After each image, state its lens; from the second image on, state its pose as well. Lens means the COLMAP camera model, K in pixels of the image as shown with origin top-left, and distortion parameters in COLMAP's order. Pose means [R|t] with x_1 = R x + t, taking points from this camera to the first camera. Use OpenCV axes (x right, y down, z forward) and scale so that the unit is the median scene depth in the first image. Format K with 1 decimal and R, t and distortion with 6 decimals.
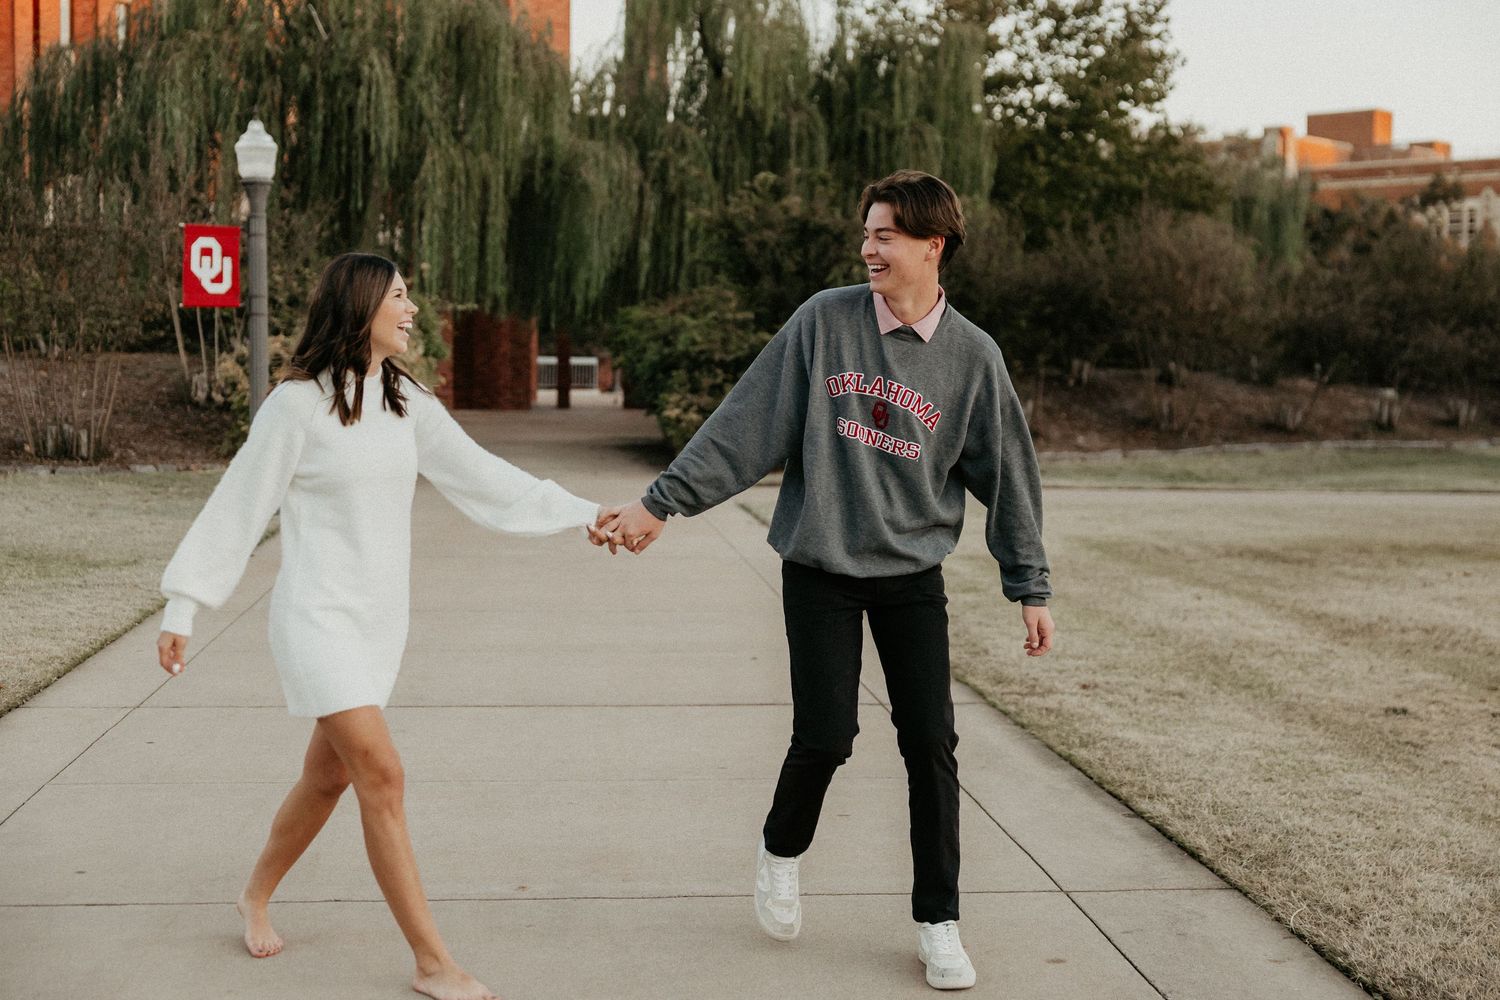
lens RADIAL K [[2126.6, 0, 750.0], [0, 2126.6, 500.0], [0, 0, 1]] dist [0.024378, 0.020179]
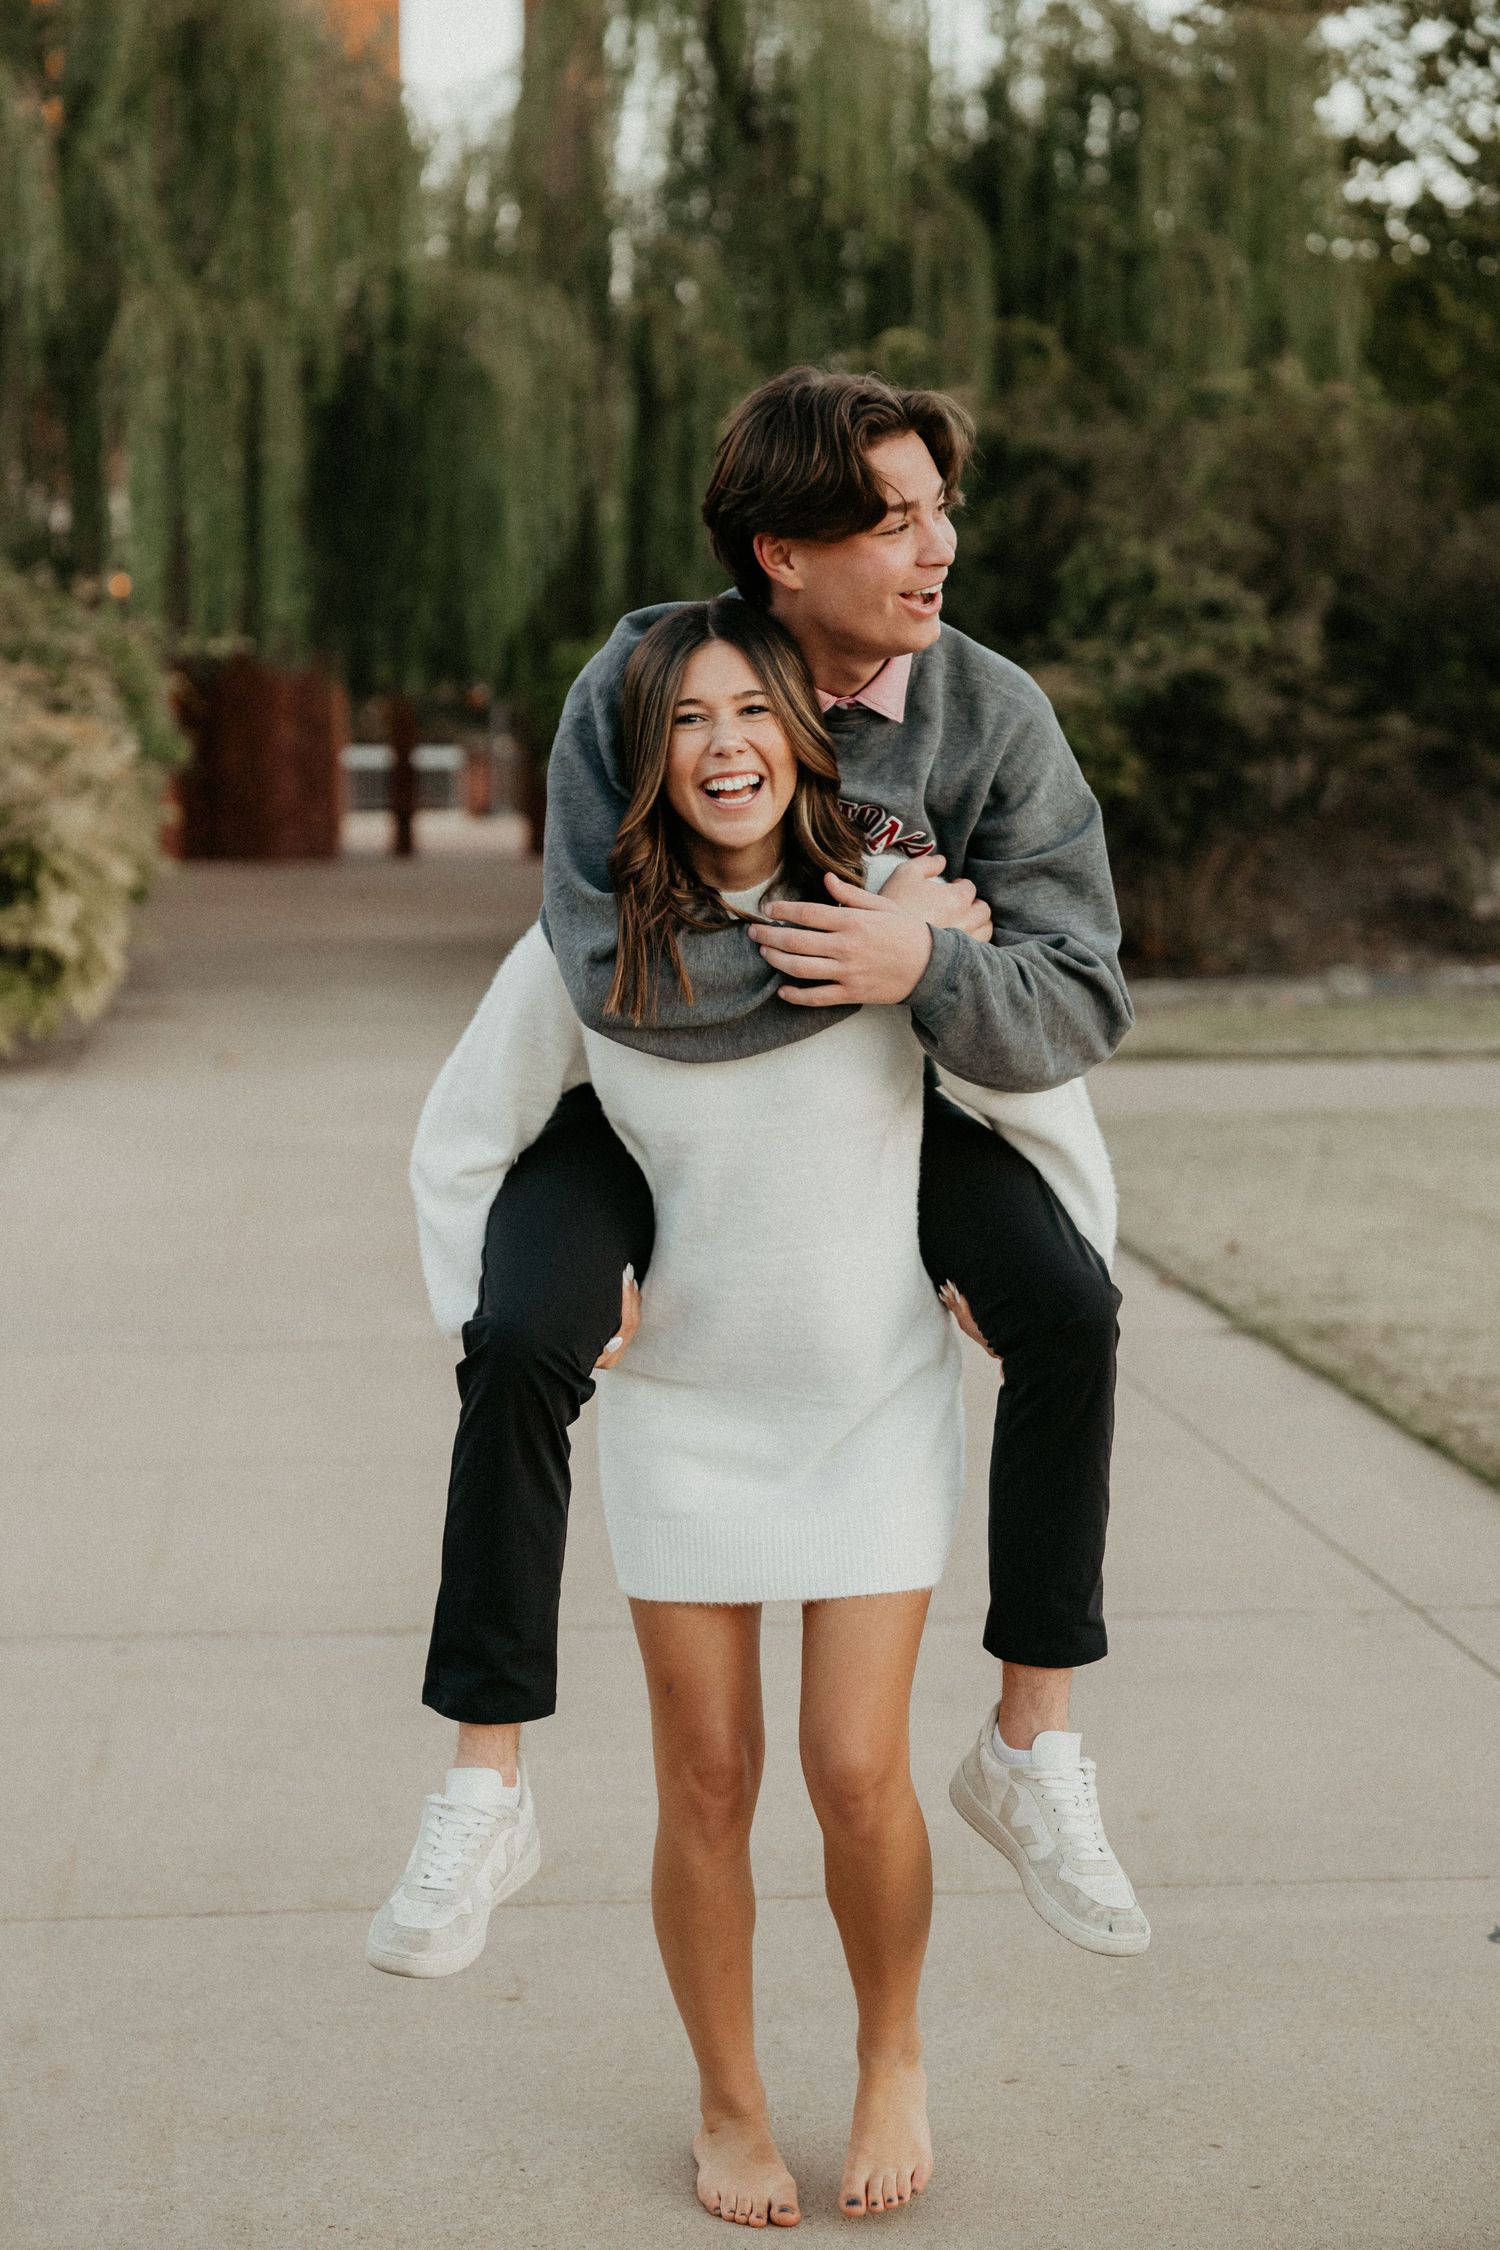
lens RADIAL K [[3751.7, 0, 750.0], [0, 3751.7, 1125.0], [0, 0, 1]] dist [0.009412, 0.114055]
pose [[0.999789, -0.013850, 0.015199, -0.034126], [0.013294, 0.999259, 0.036107, -0.016743], [-0.015687, -0.035897, 0.999232, 0.198632]]
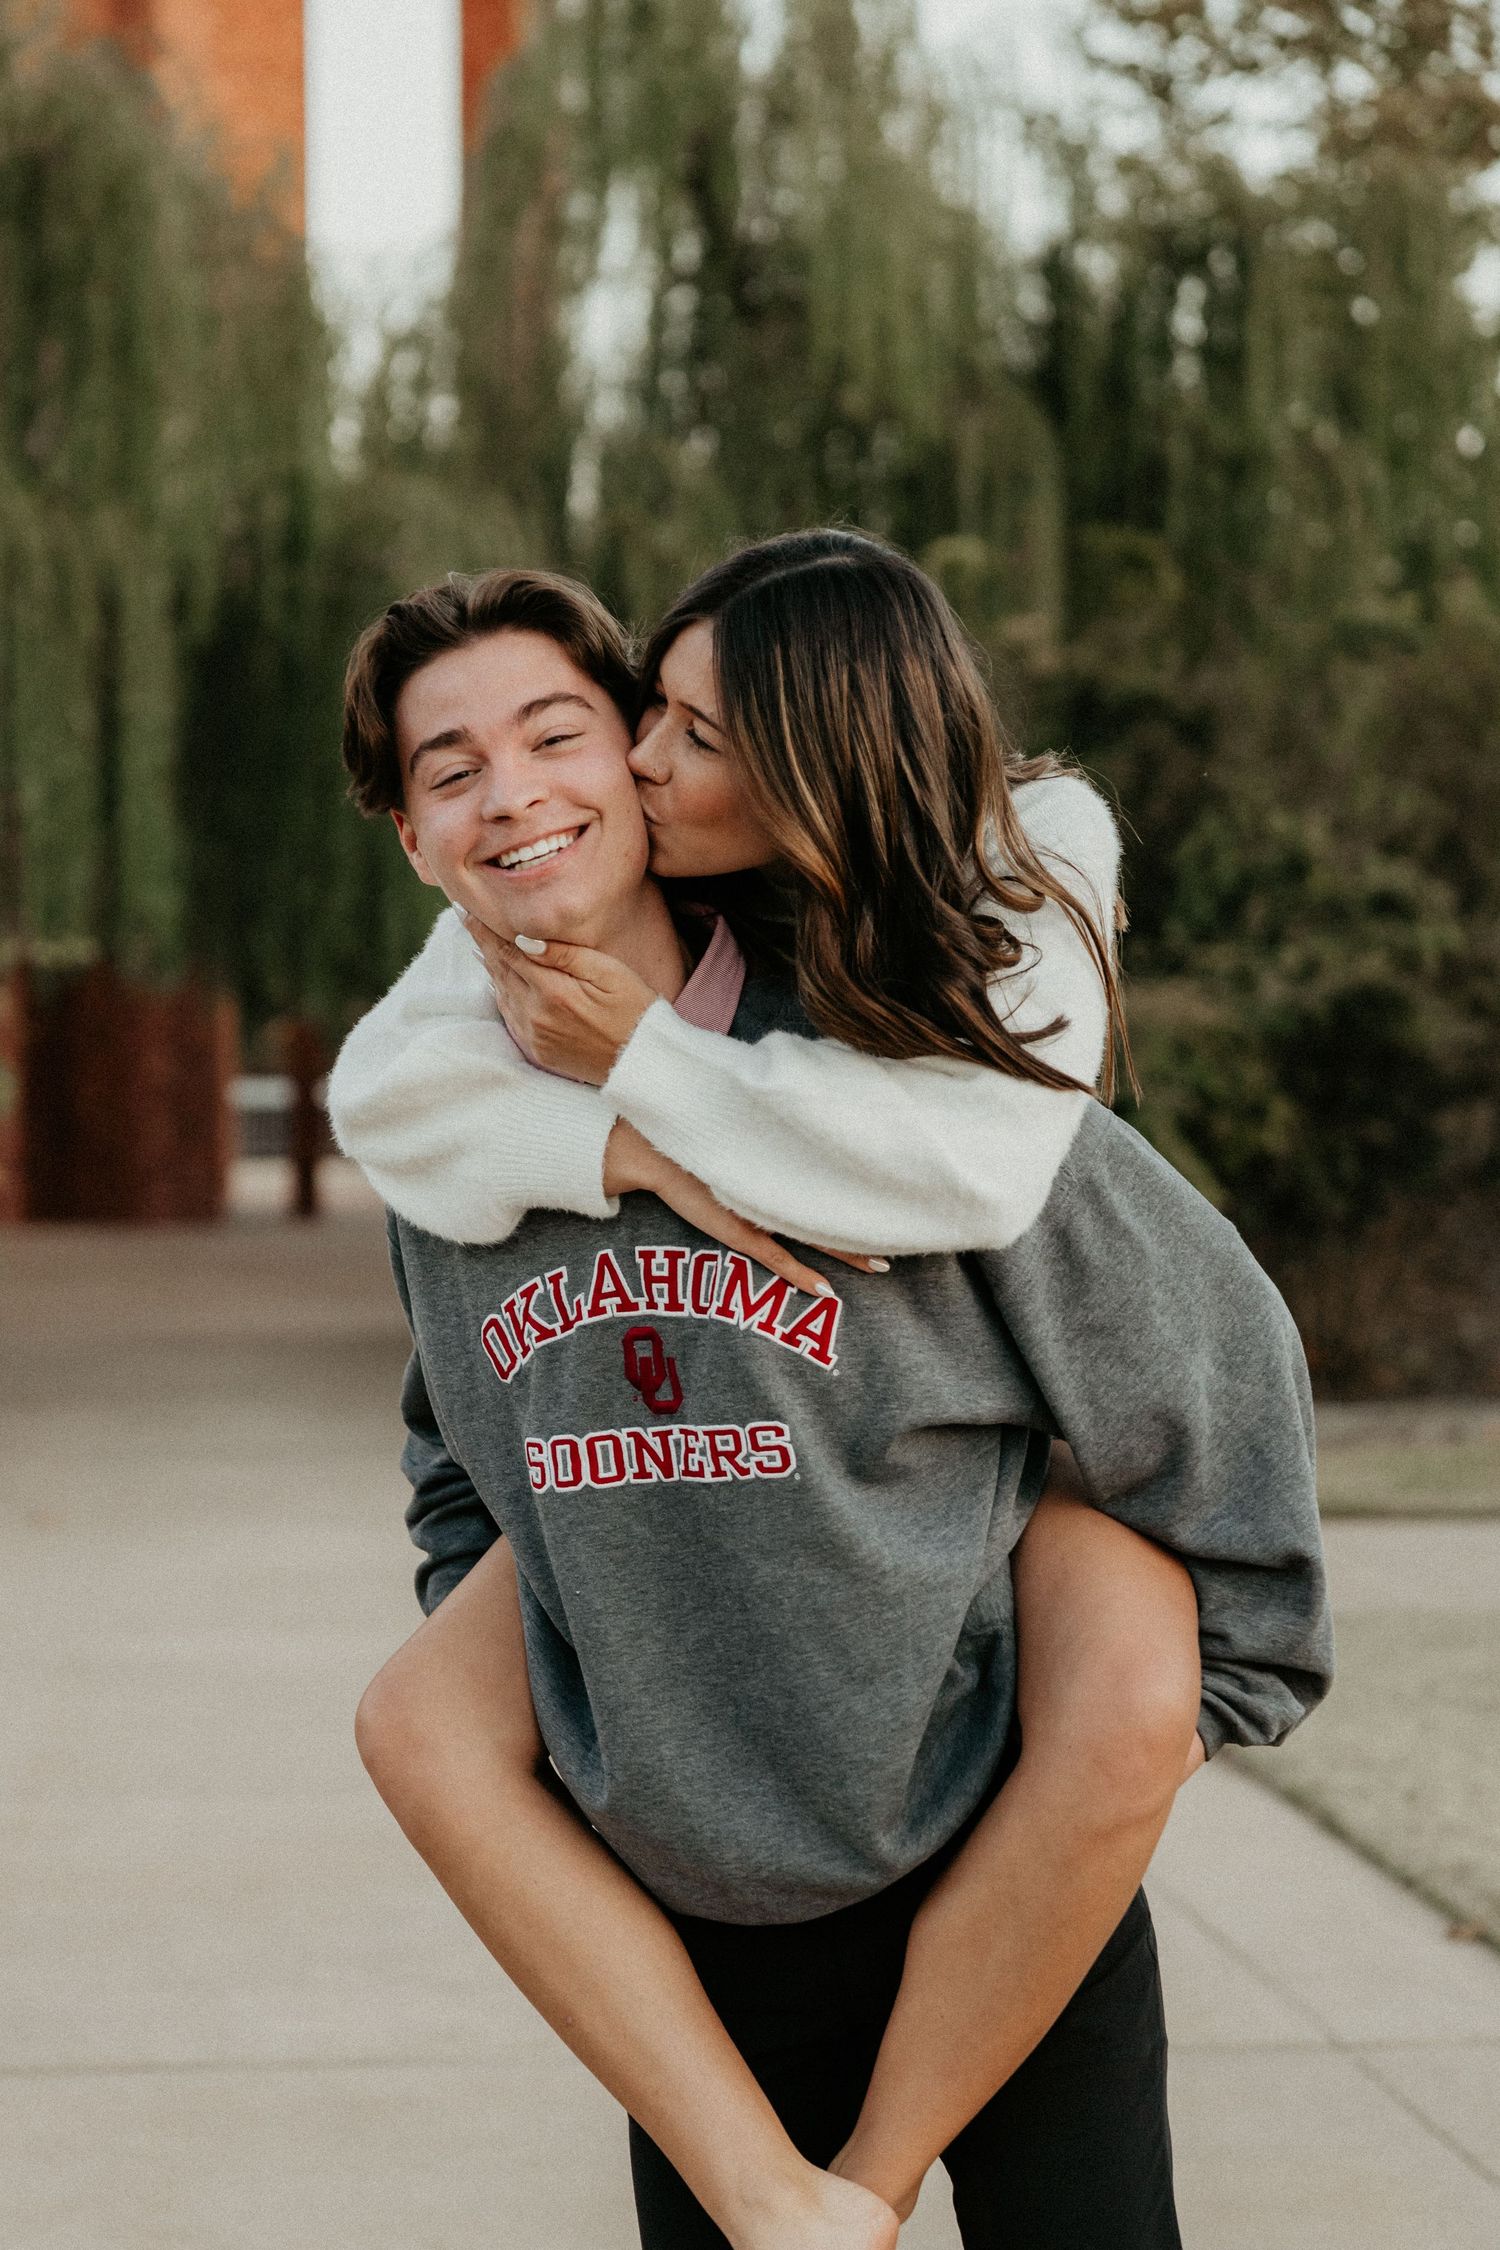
lens RADIAL K [[4398.7, 0, 750.0], [0, 4398.7, 1125.0], [0, 0, 1]] dist [0.019097, 0.148123]
pose [[0.999650, -0.012361, 0.023392, -0.038175], [0.013580, 0.998517, -0.052721, -0.024156], [-0.022706, 0.053020, 0.998335, 0.285997]]
